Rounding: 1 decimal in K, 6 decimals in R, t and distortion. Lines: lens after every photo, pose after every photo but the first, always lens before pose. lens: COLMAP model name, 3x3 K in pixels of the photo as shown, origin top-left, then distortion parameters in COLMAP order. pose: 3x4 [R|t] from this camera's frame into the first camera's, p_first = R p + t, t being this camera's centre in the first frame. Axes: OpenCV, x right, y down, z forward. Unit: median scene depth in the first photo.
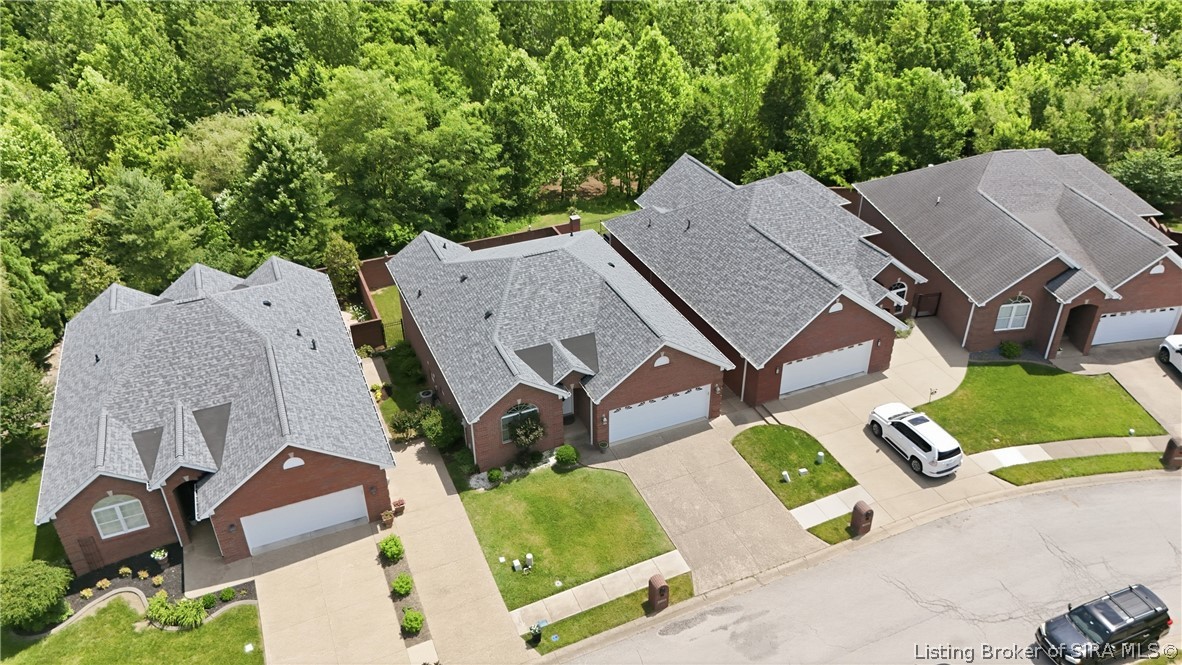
lens RADIAL K [[867.6, 0, 591.0], [0, 867.6, 332.5], [0, 0, 1]] dist [0.084712, -0.097119]
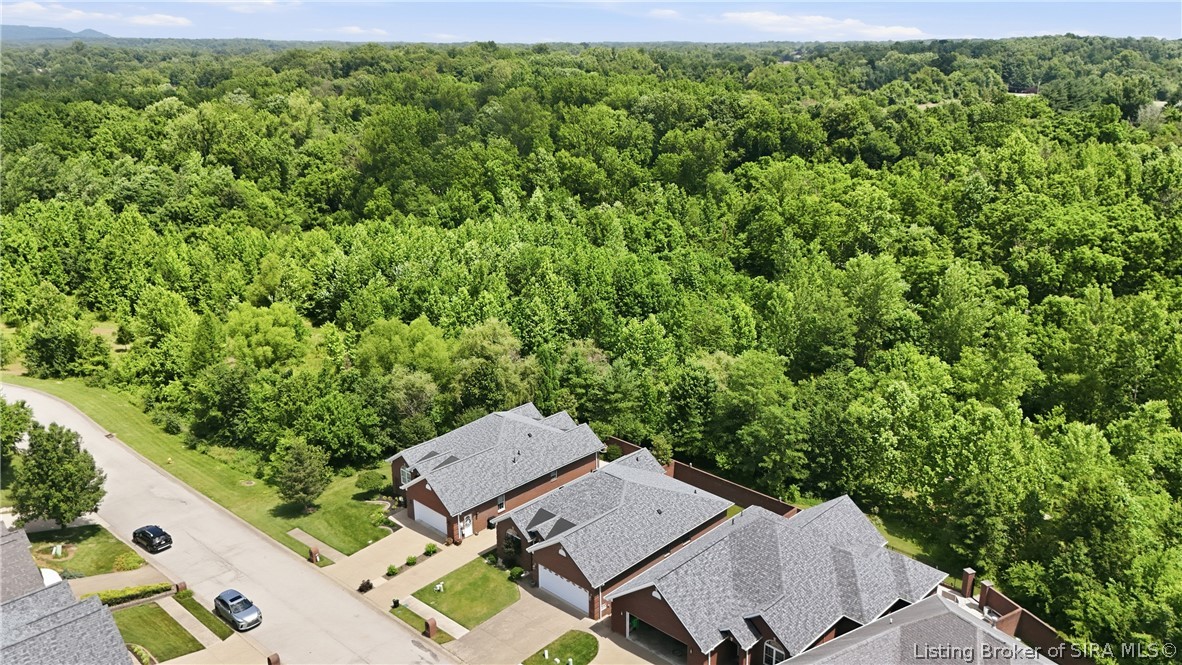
lens RADIAL K [[914.3, 0, 591.0], [0, 914.3, 332.5], [0, 0, 1]] dist [0.121487, -0.319585]
pose [[0.392324, 0.284877, -0.874601, 1.618949], [-0.481115, 0.873950, 0.068848, -0.510729], [0.783970, 0.393773, 0.479930, 0.067309]]
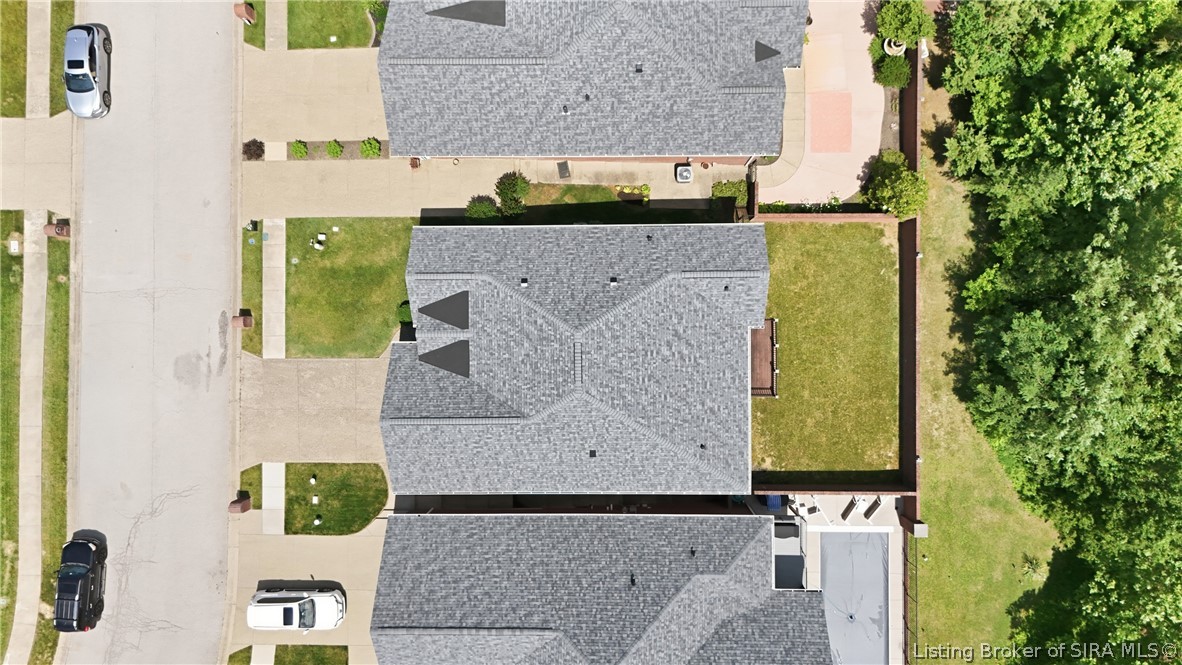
lens RADIAL K [[867.6, 0, 591.0], [0, 867.6, 332.5], [0, 0, 1]] dist [0.084712, -0.097119]
pose [[-0.390362, 0.920101, 0.032128, -0.146832], [-0.456961, -0.223929, 0.860838, -1.021207], [0.799253, 0.321357, 0.507863, 0.689385]]
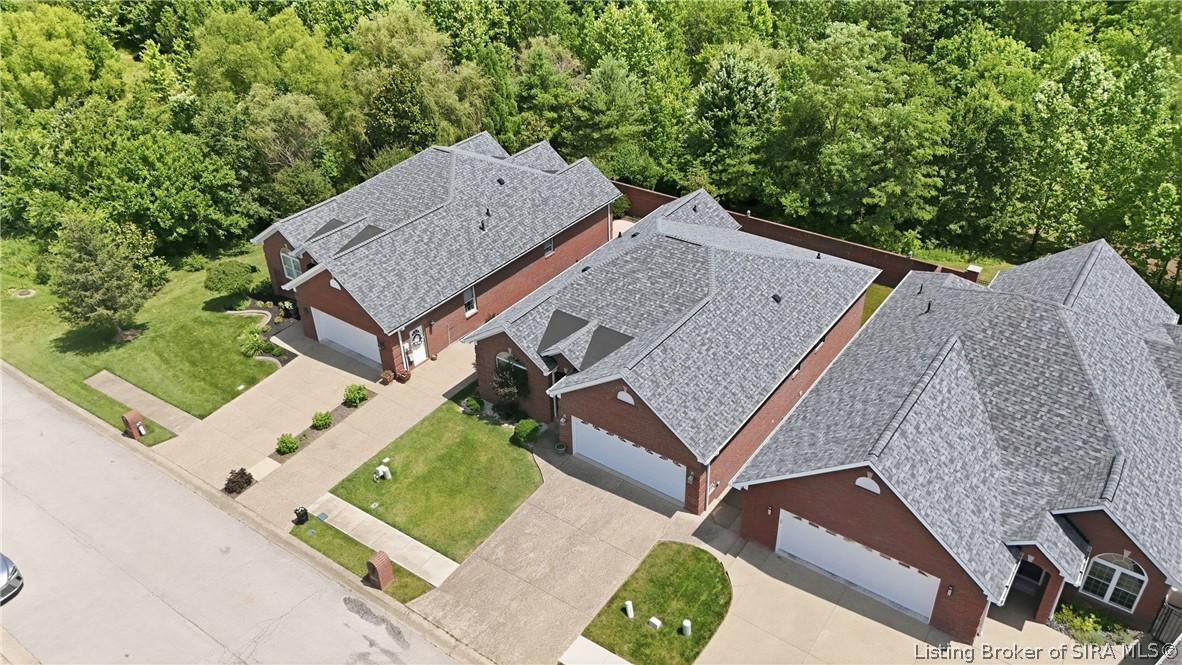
lens RADIAL K [[867.6, 0, 591.0], [0, 867.6, 332.5], [0, 0, 1]] dist [0.084712, -0.097119]
pose [[0.515258, 0.464995, -0.719923, 0.682215], [-0.437538, 0.865020, 0.245561, -0.224271], [0.736933, 0.188467, 0.649161, 0.476288]]
